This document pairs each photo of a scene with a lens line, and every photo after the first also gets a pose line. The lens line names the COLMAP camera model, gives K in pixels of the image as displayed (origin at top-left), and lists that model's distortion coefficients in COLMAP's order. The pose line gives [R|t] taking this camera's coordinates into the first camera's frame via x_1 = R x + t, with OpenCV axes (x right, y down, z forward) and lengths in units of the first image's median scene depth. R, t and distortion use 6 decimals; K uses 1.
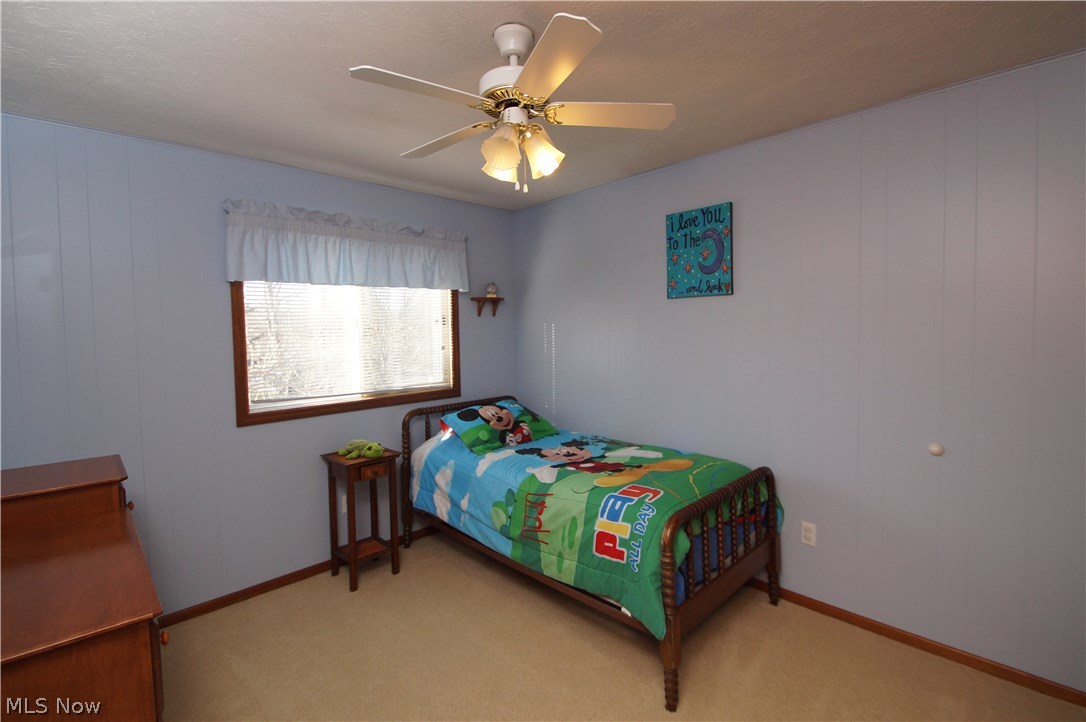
lens RADIAL K [[491.8, 0, 541.3], [0, 491.8, 349.2], [0, 0, 1]] dist [0.011006, -0.017468]
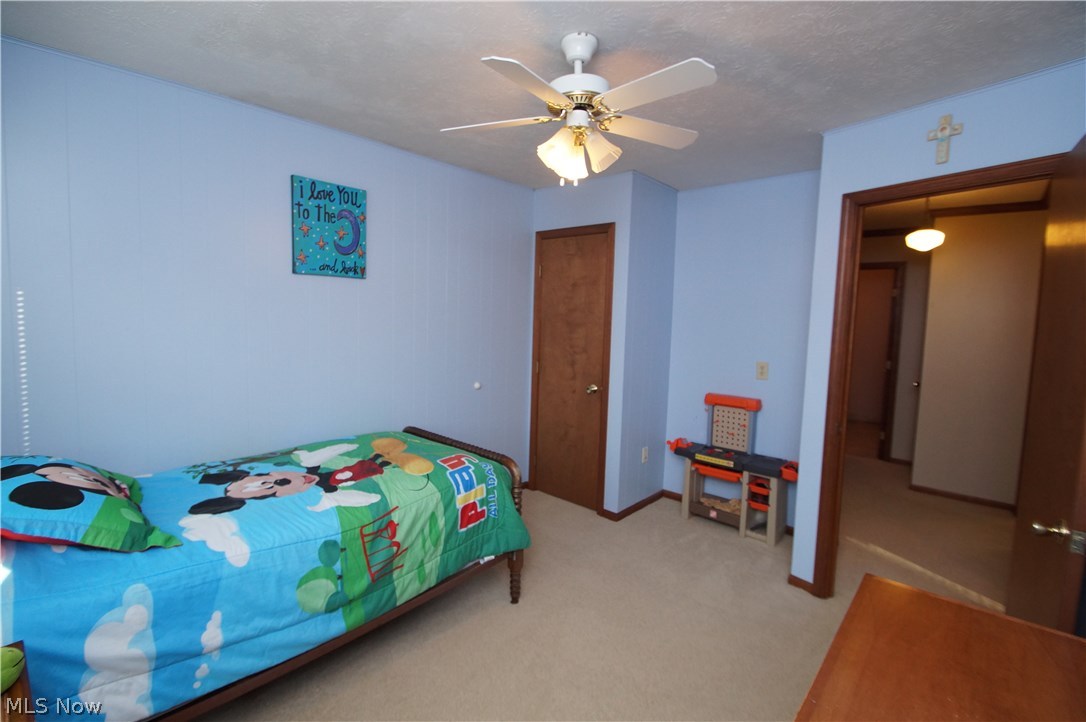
lens RADIAL K [[491.8, 0, 541.3], [0, 491.8, 349.2], [0, 0, 1]] dist [0.011006, -0.017468]
pose [[-0.080051, -0.055959, 0.995219, -0.704305], [0.017673, 0.998186, 0.057548, -0.013947], [-0.996634, 0.022195, -0.078917, 0.706010]]
